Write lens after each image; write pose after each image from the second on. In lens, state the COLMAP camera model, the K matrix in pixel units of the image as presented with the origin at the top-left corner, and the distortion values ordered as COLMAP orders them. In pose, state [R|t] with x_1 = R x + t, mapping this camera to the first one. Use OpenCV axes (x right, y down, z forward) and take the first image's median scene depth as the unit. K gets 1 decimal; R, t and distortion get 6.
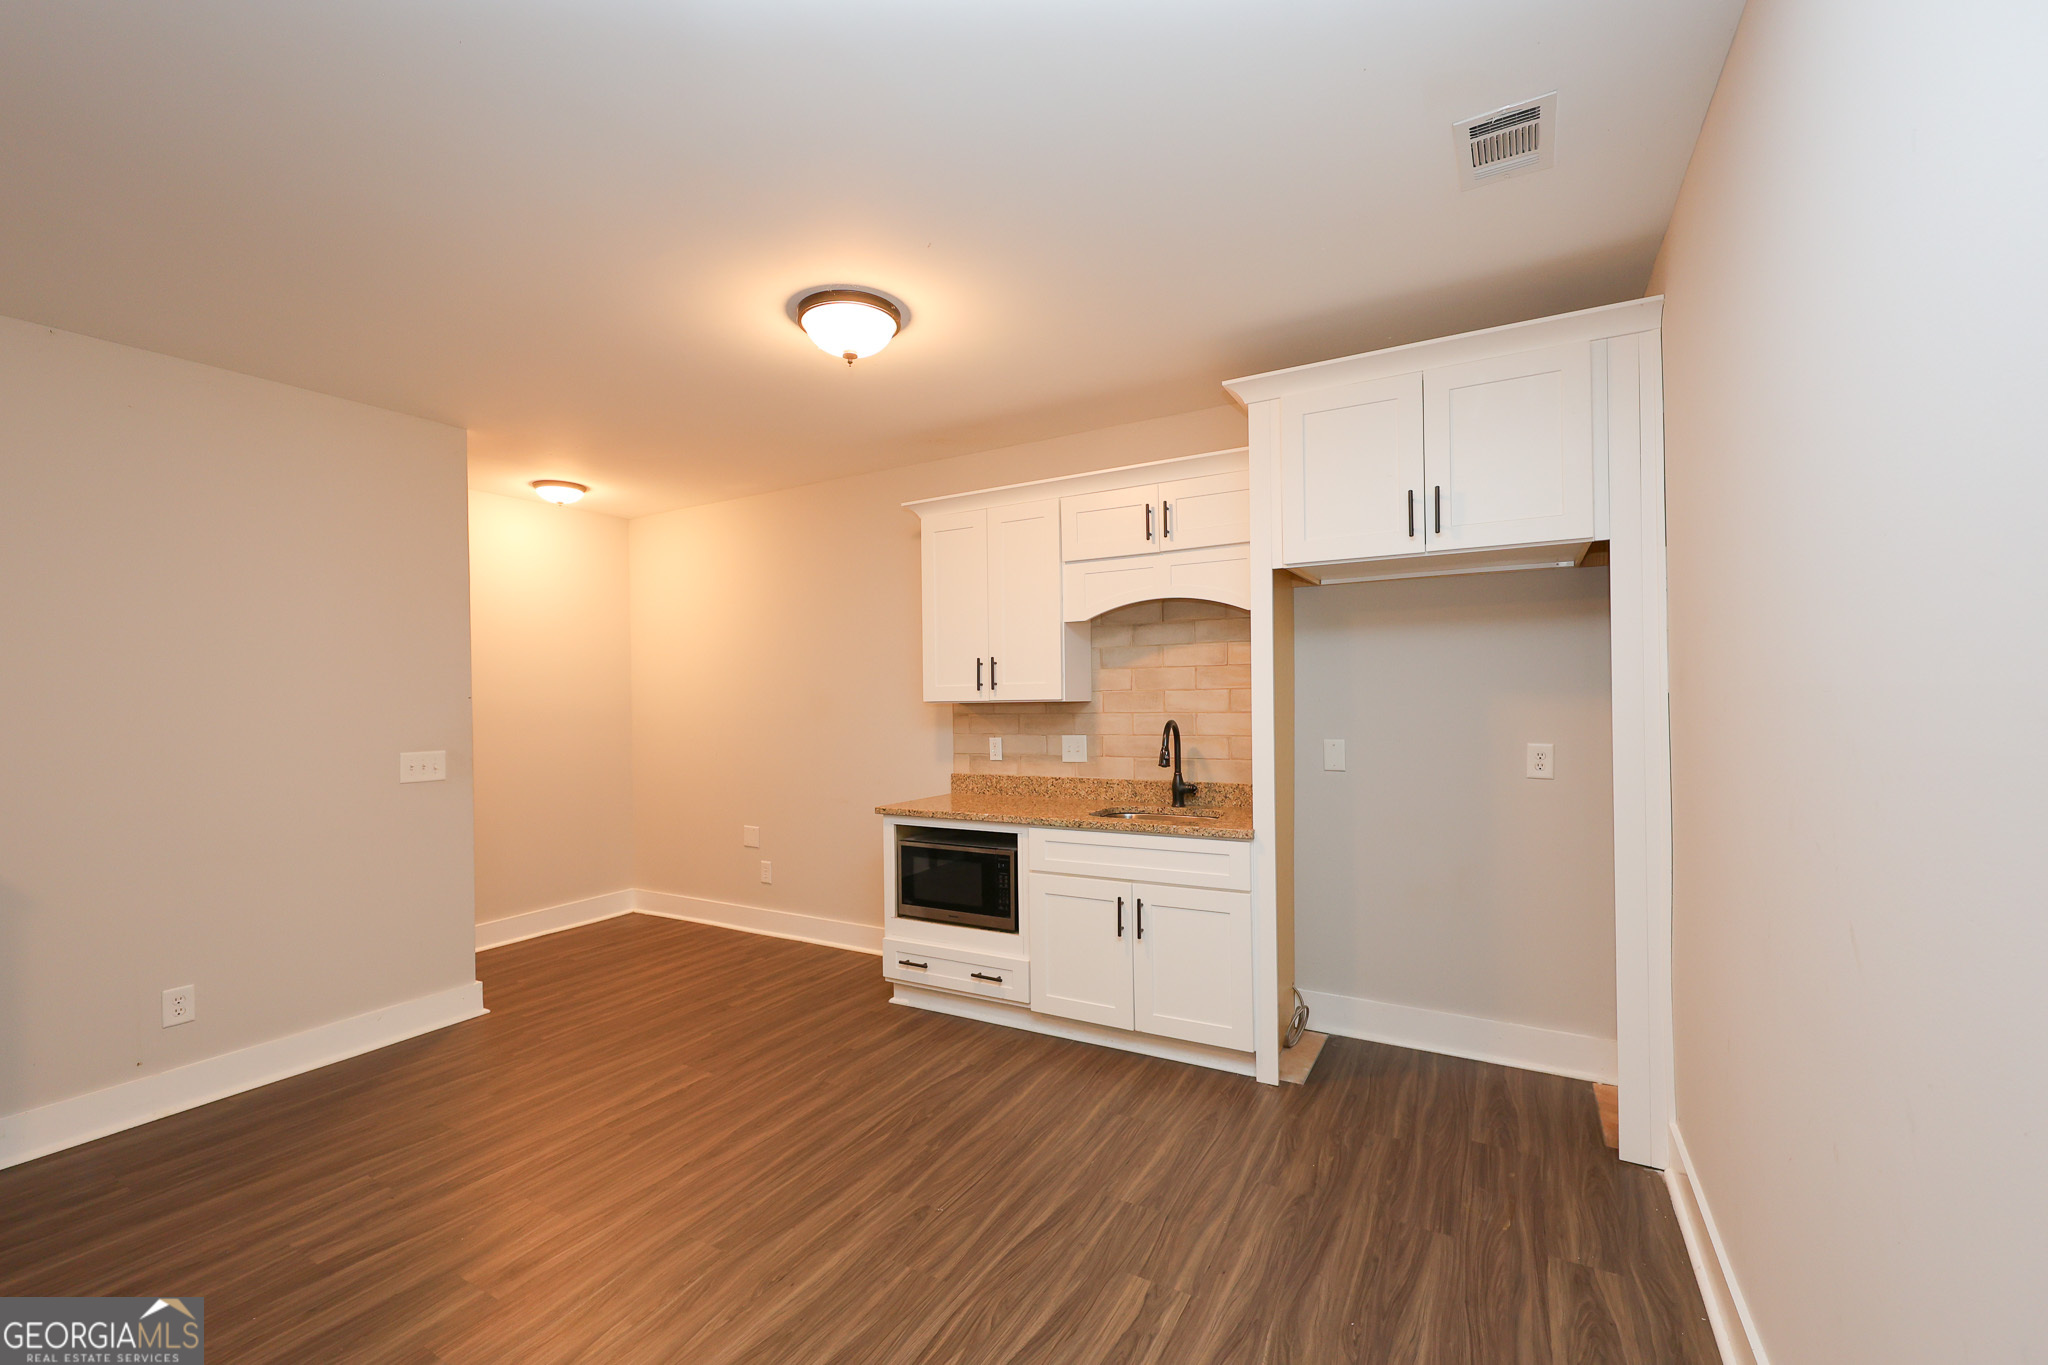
lens RADIAL K [[843.0, 0, 1017.0], [0, 843.0, 699.2], [0, 0, 1]] dist [-0.011464, -0.000331]
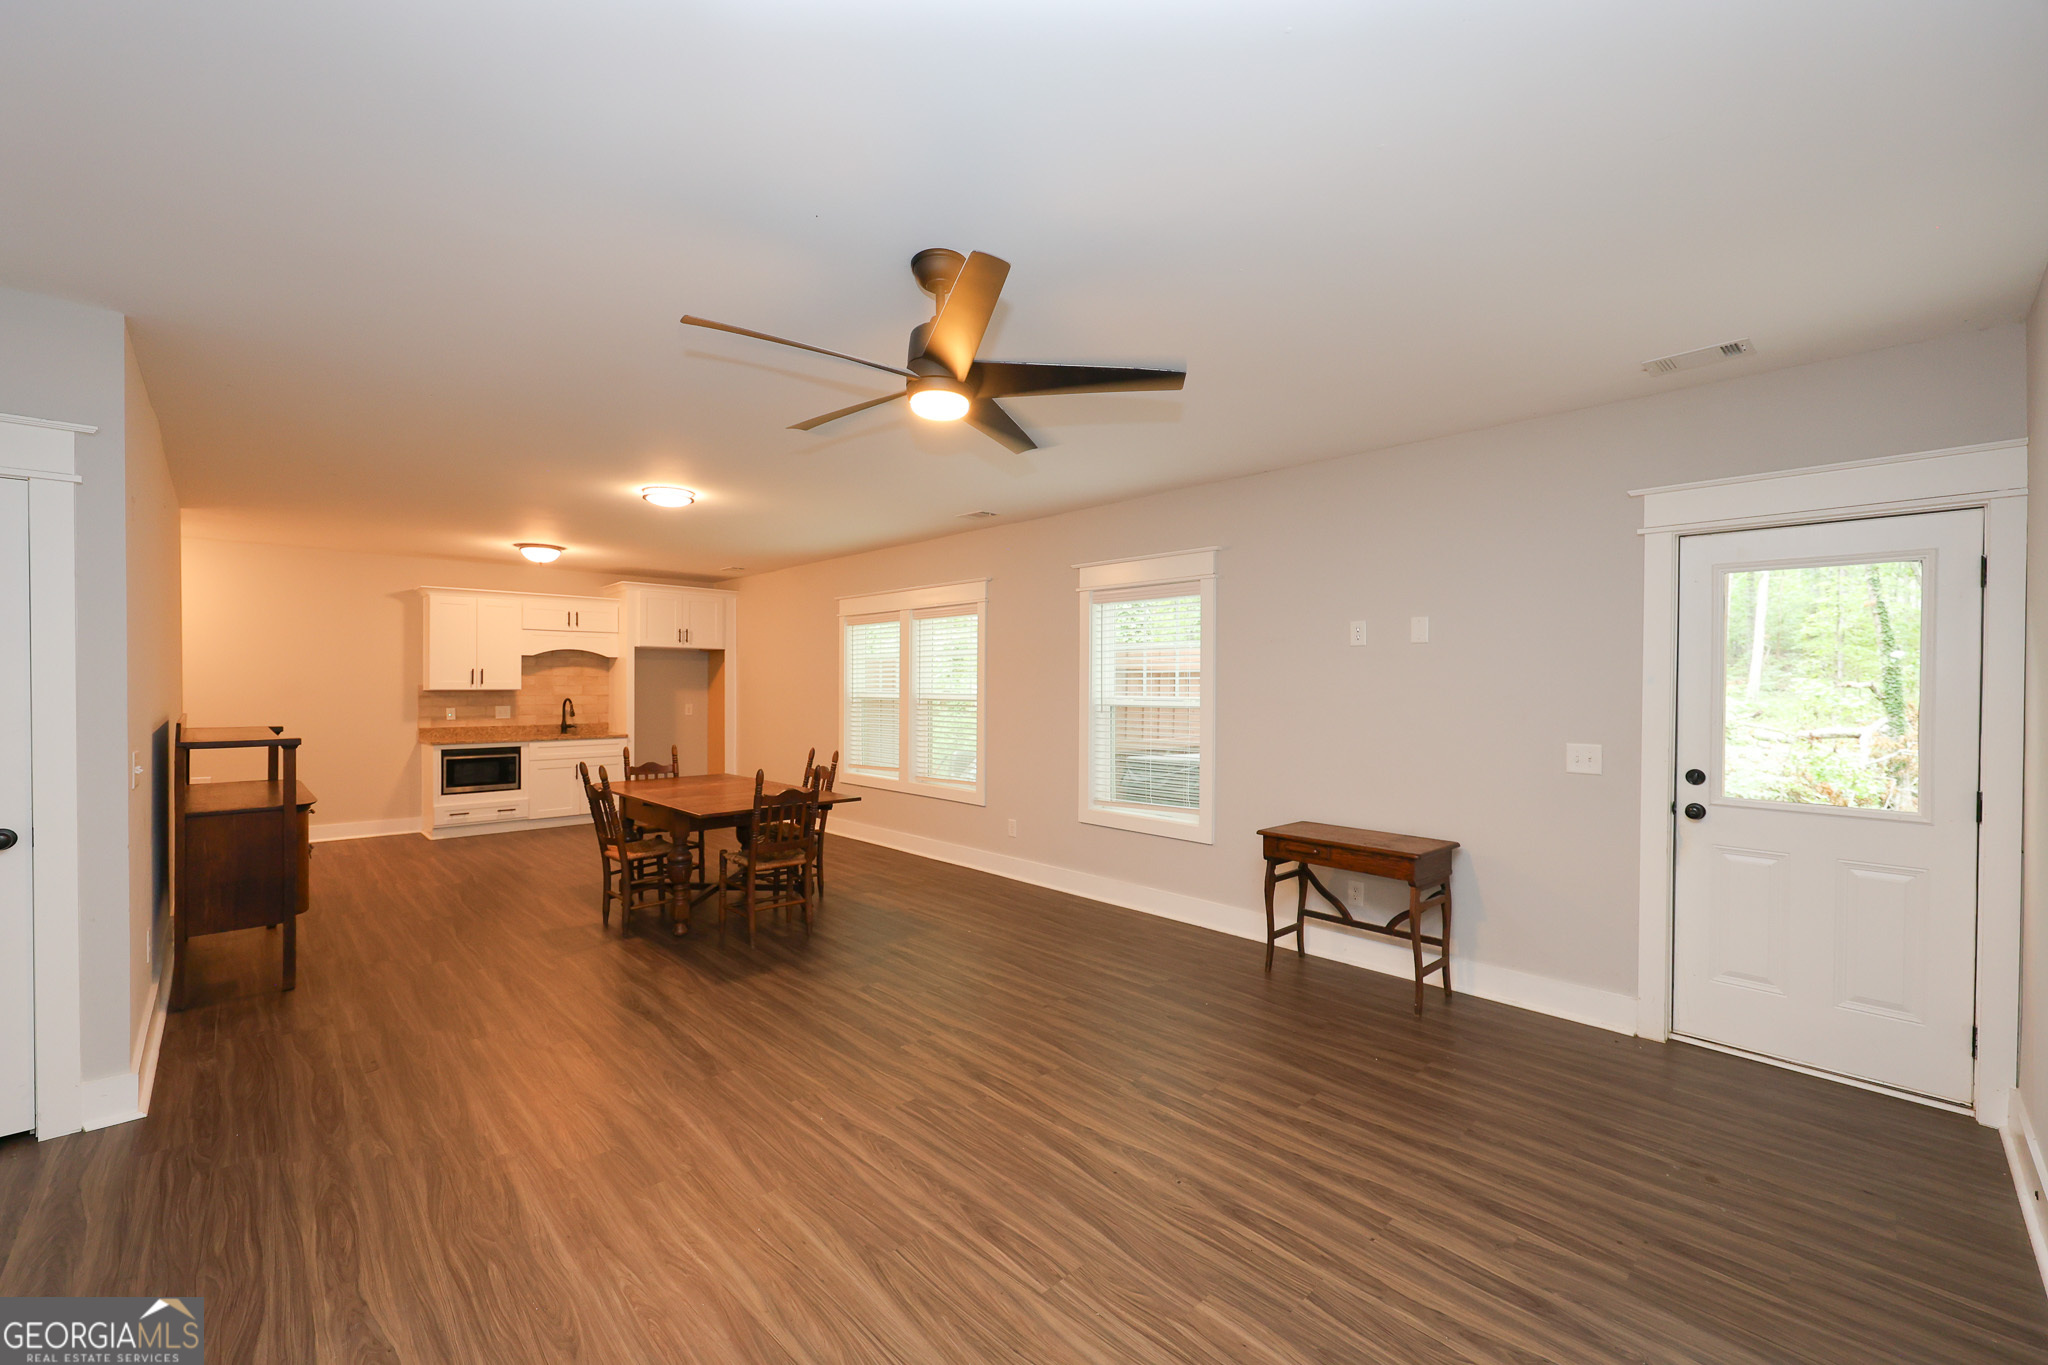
lens RADIAL K [[829.7, 0, 1023.8], [0, 829.7, 688.0], [0, 0, 1]] dist [0.001670, -0.000020]
pose [[0.282787, 0.015742, 0.959053, -1.797604], [-0.004233, 0.999876, -0.015164, 0.026489], [-0.959173, 0.000228, 0.282819, -0.980138]]
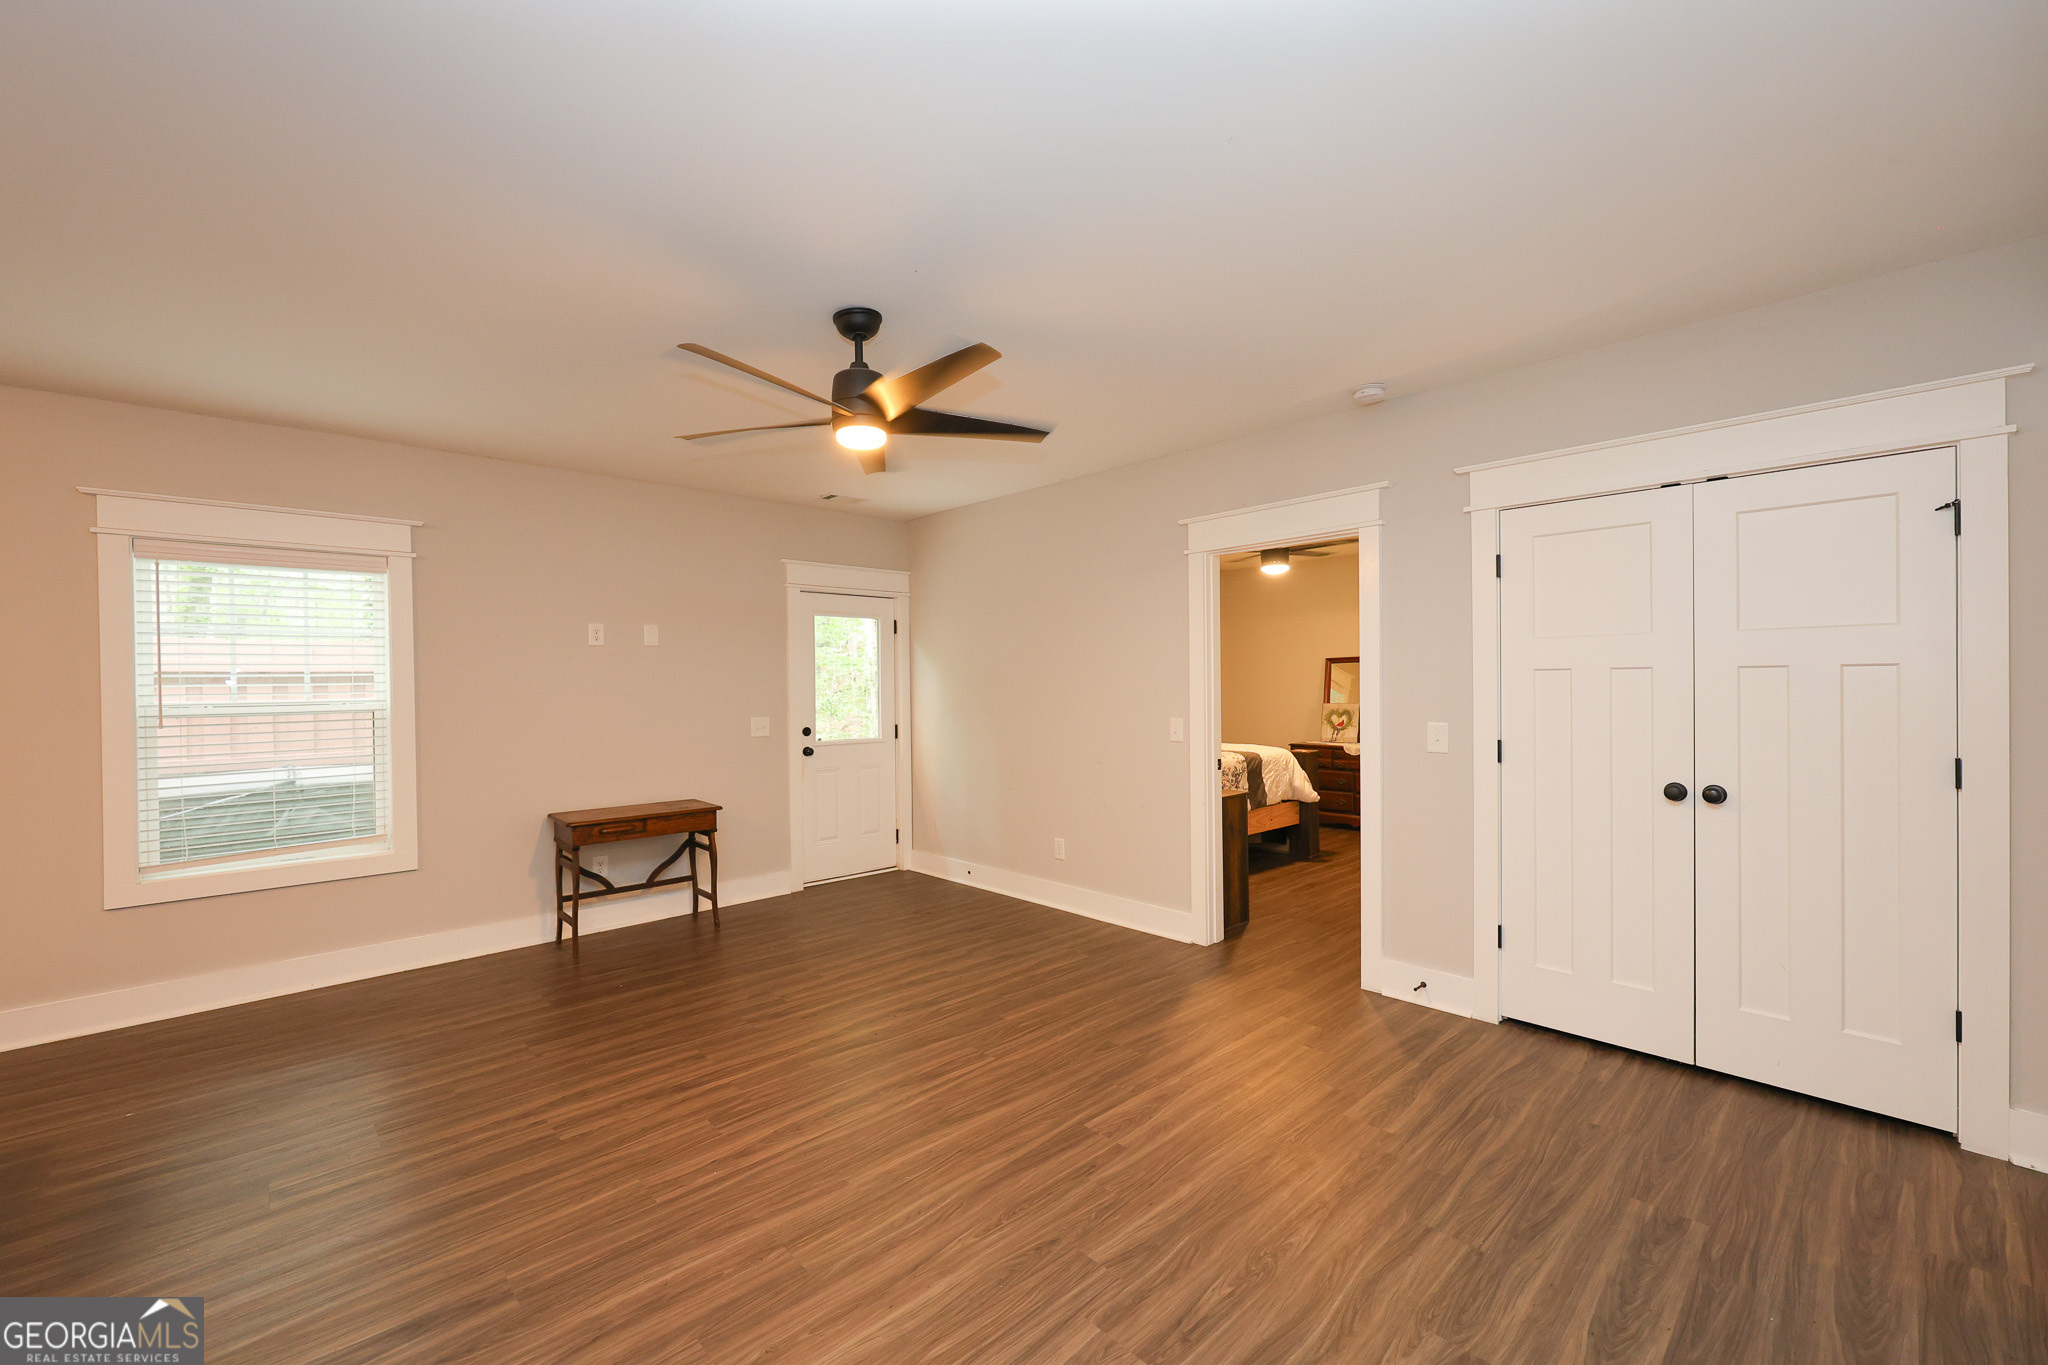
lens RADIAL K [[829.7, 0, 1010.8], [0, 829.7, 703.5], [0, 0, 1]] dist [0.001670, -0.000020]
pose [[-0.954034, 0.025232, 0.298634, -1.539837], [0.034330, 0.999091, 0.025257, 0.027696], [-0.297726, 0.034348, -0.954033, -0.014929]]
